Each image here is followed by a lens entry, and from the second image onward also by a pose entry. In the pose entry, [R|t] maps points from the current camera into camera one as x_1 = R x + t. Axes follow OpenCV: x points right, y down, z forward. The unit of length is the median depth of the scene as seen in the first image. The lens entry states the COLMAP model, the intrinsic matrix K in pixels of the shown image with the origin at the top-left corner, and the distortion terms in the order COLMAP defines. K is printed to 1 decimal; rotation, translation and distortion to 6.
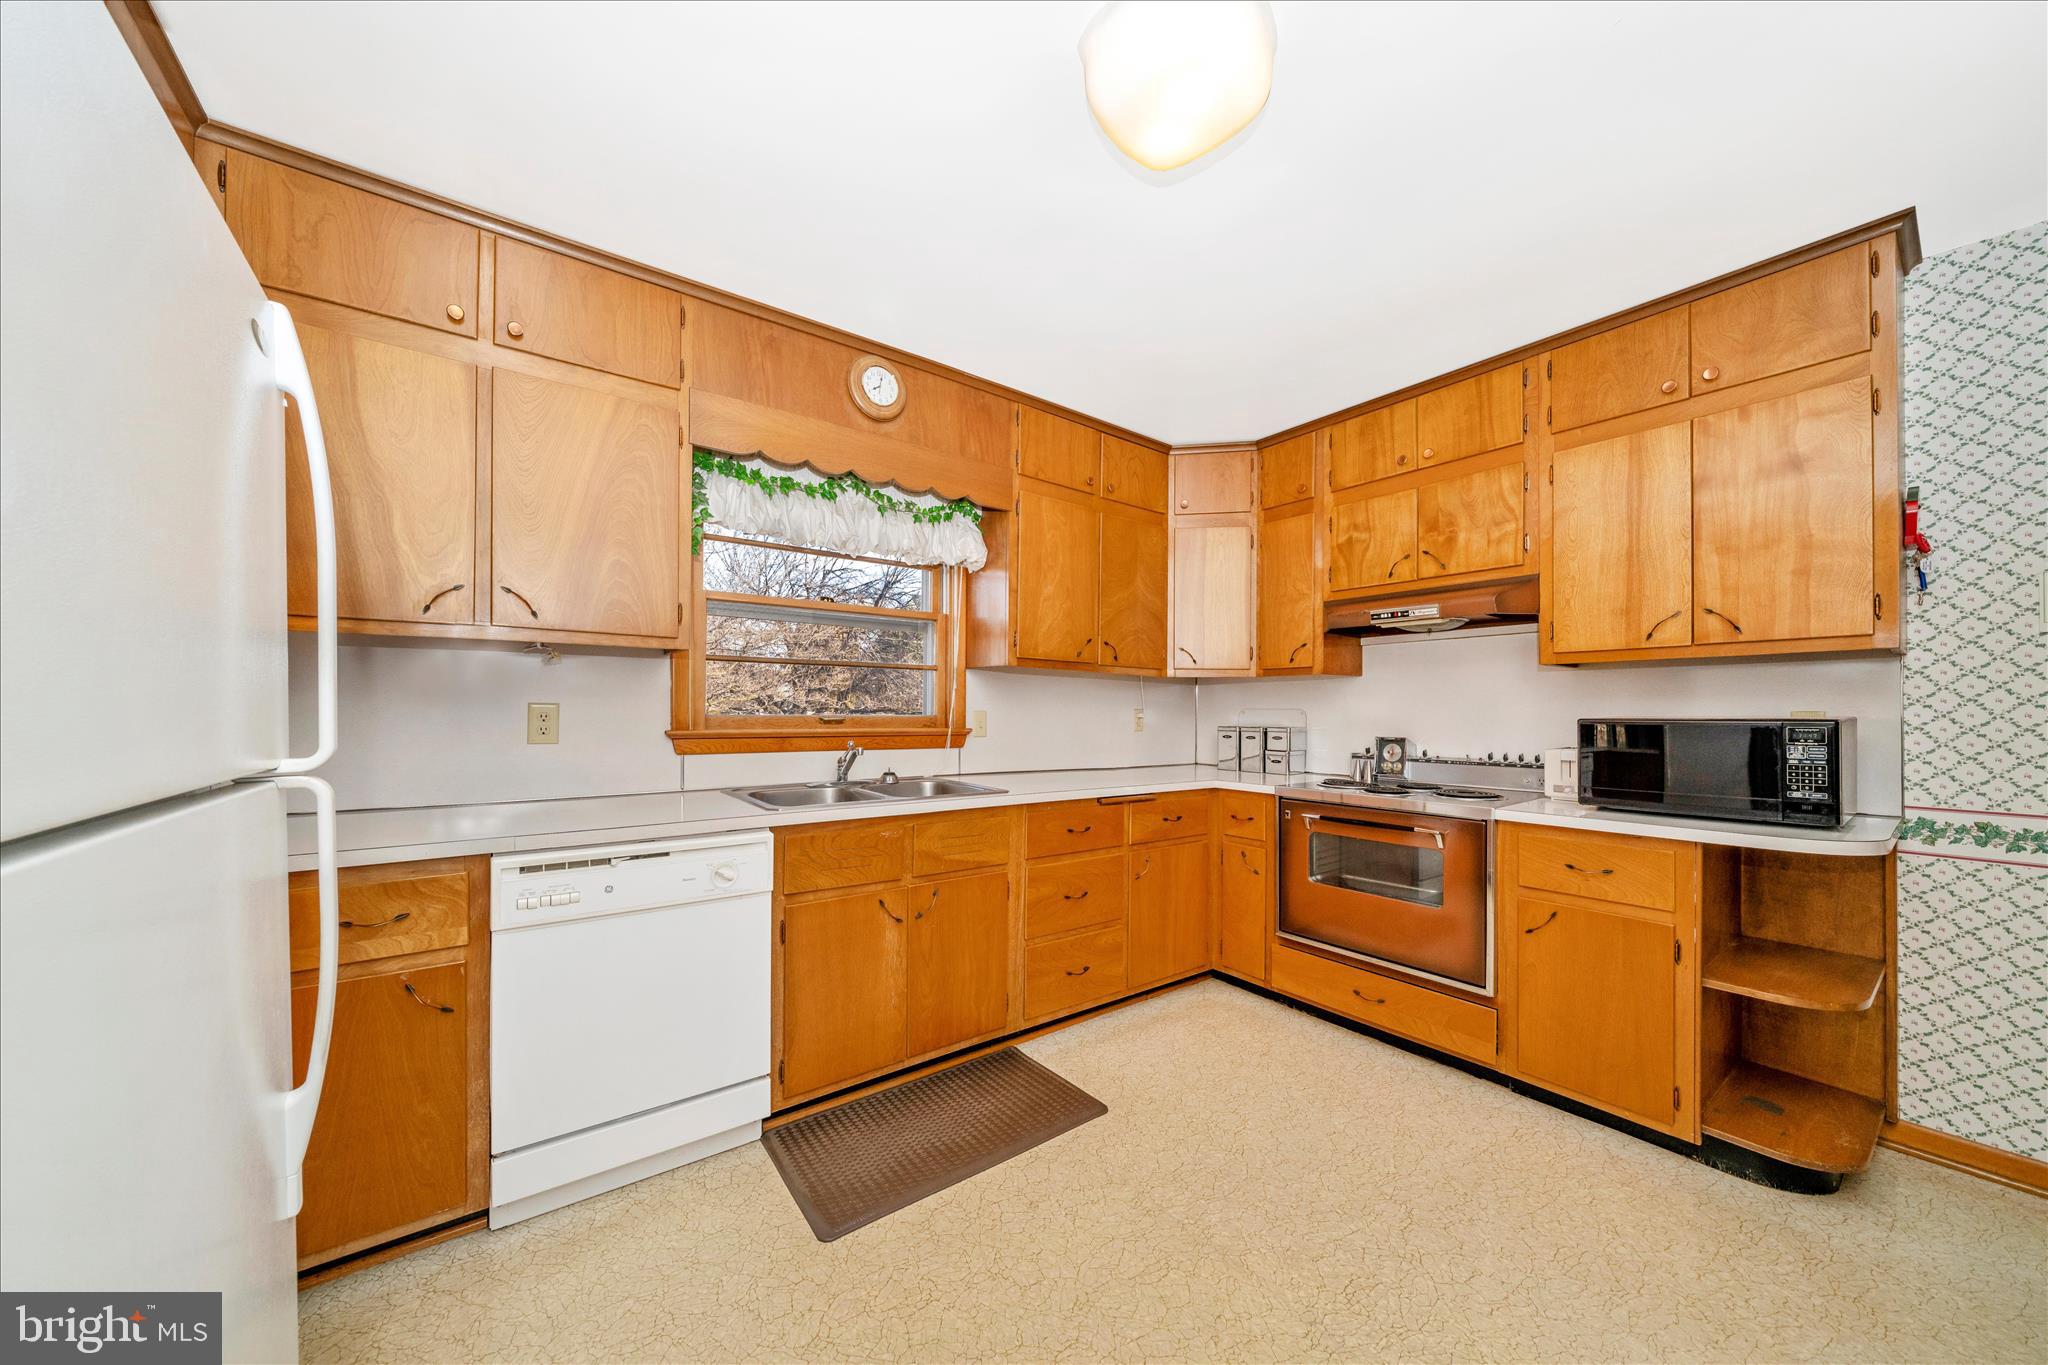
lens RADIAL K [[727.2, 0, 990.3], [0, 727.2, 714.1], [0, 0, 1]] dist [-0.000753, -0.000181]
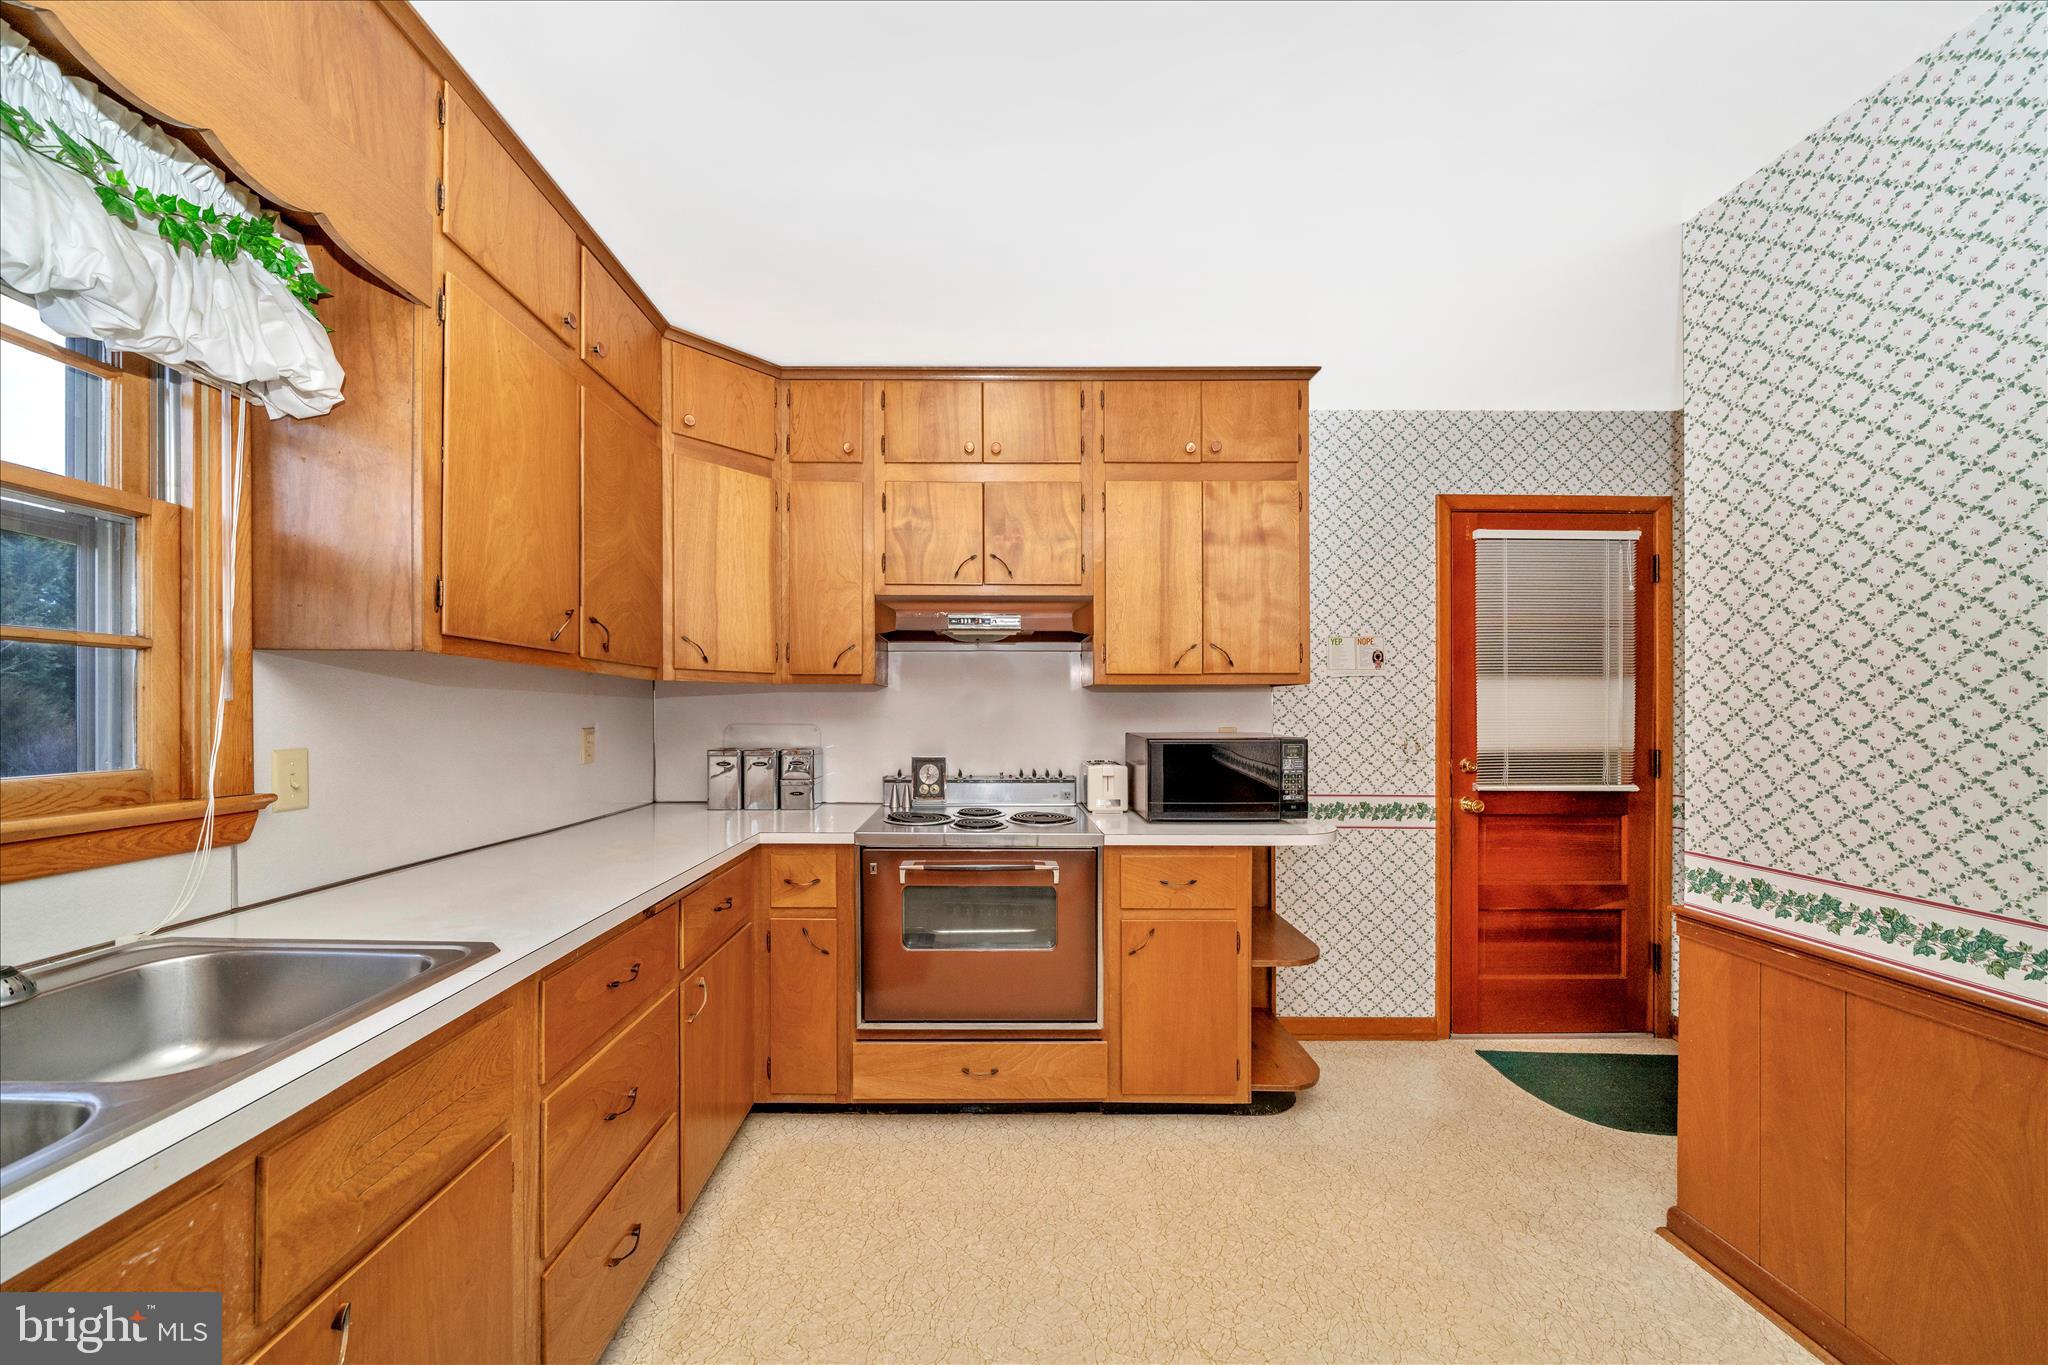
lens RADIAL K [[727.2, 0, 990.3], [0, 727.2, 714.1], [0, 0, 1]] dist [-0.000753, -0.000181]
pose [[0.565226, -0.010299, 0.824872, -0.150691], [0.001868, 0.999935, 0.011204, -0.032704], [-0.824934, -0.004792, 0.565209, 0.464347]]
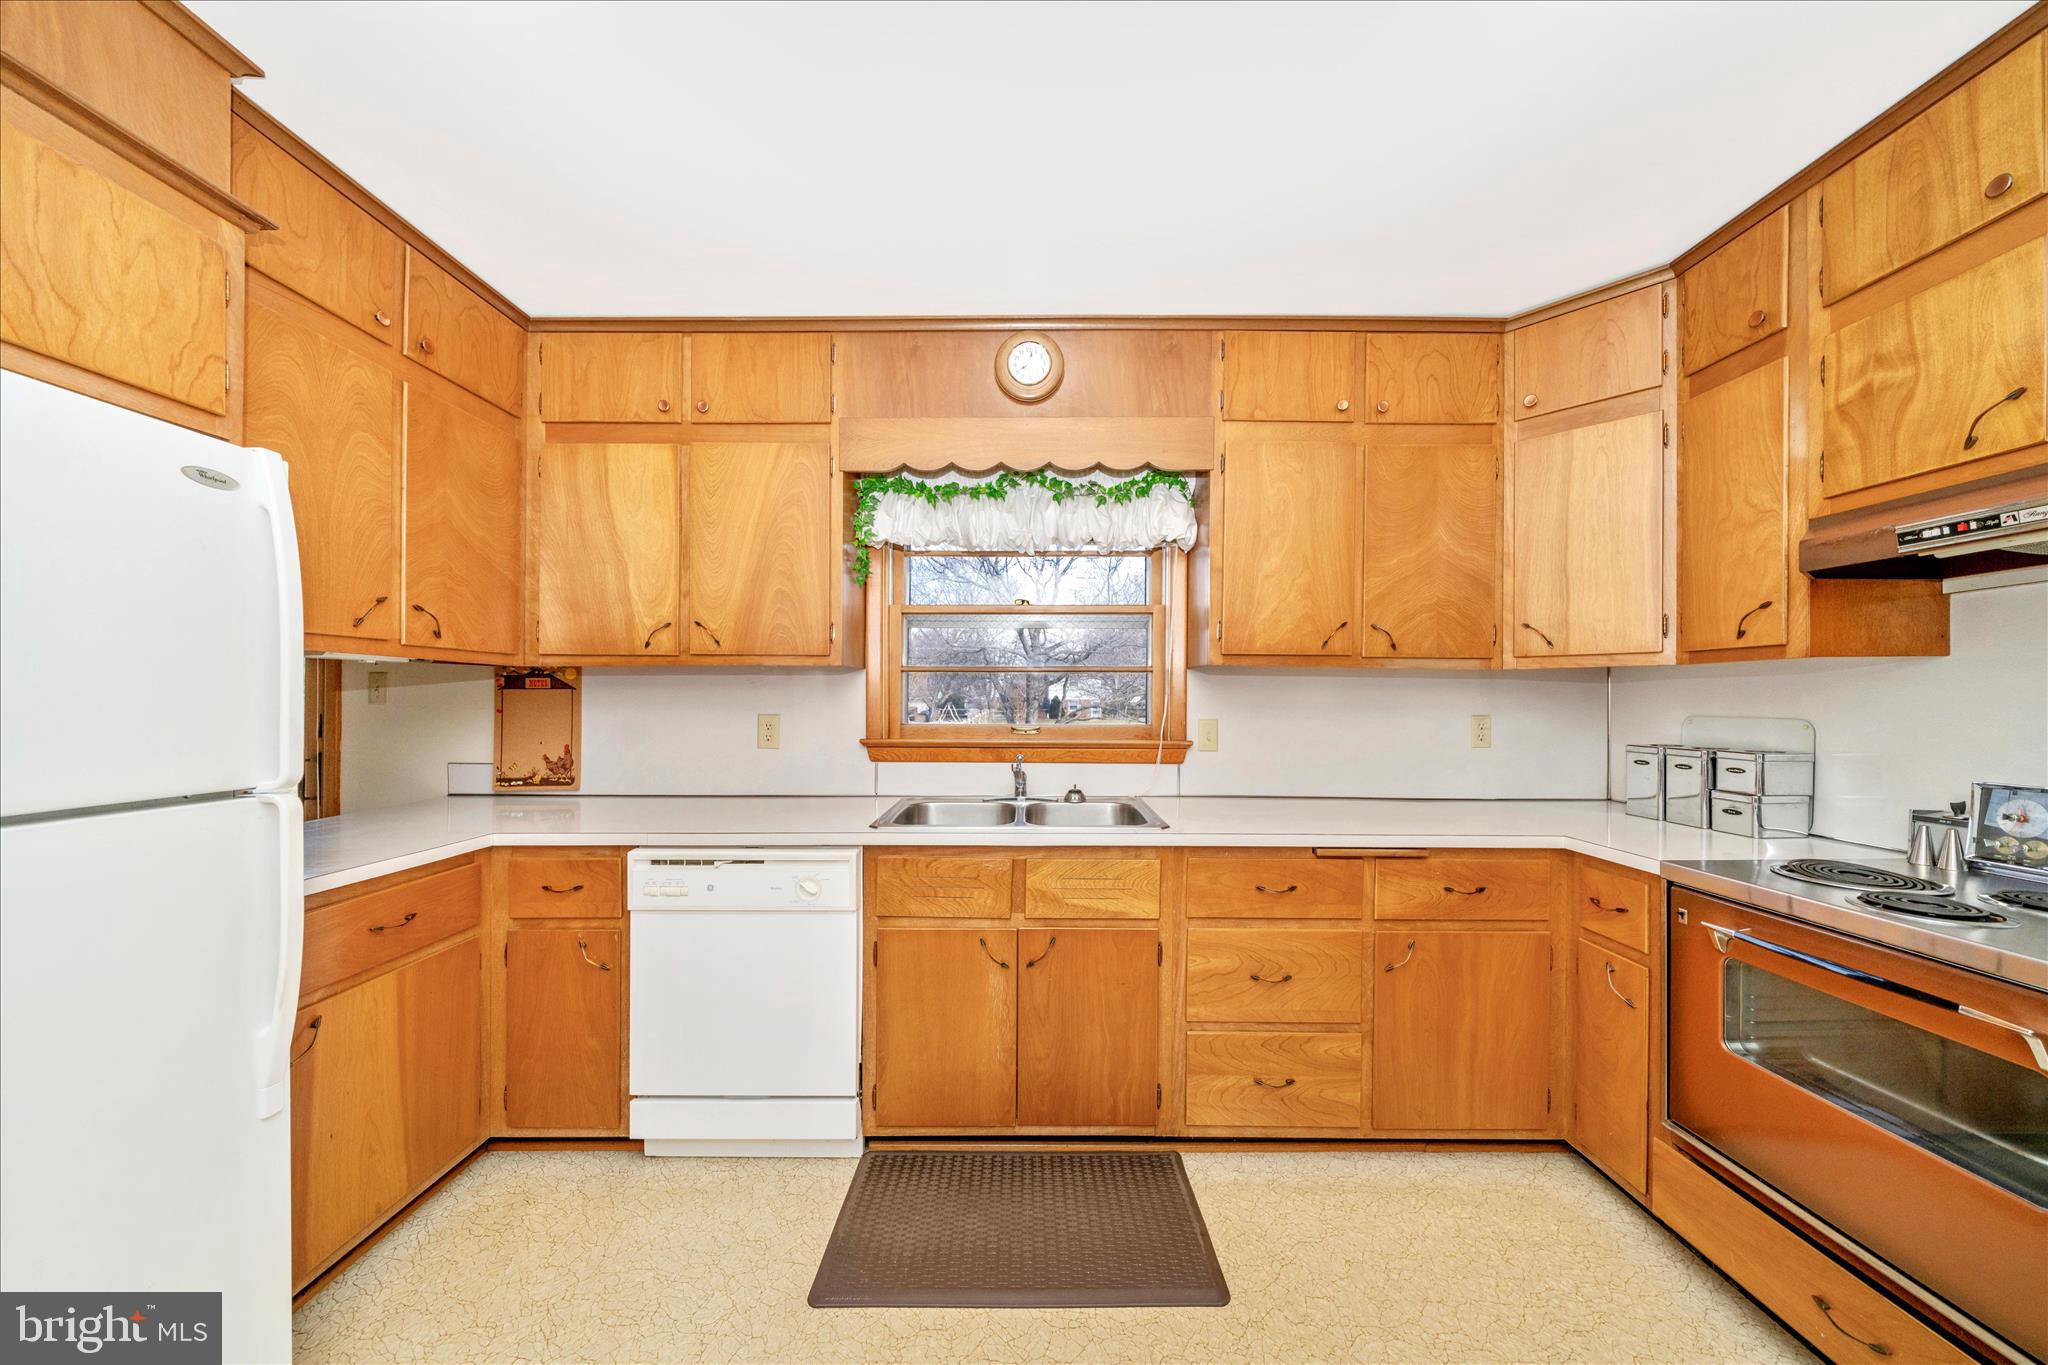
lens RADIAL K [[703.8, 0, 1027.6], [0, 703.8, 700.3], [0, 0, 1]] dist [-0.000623, 0.000071]
pose [[0.801595, -0.007091, -0.597826, 0.329928], [0.004910, 0.999974, -0.005279, -0.025529], [0.597848, 0.001296, 0.801609, 0.271327]]
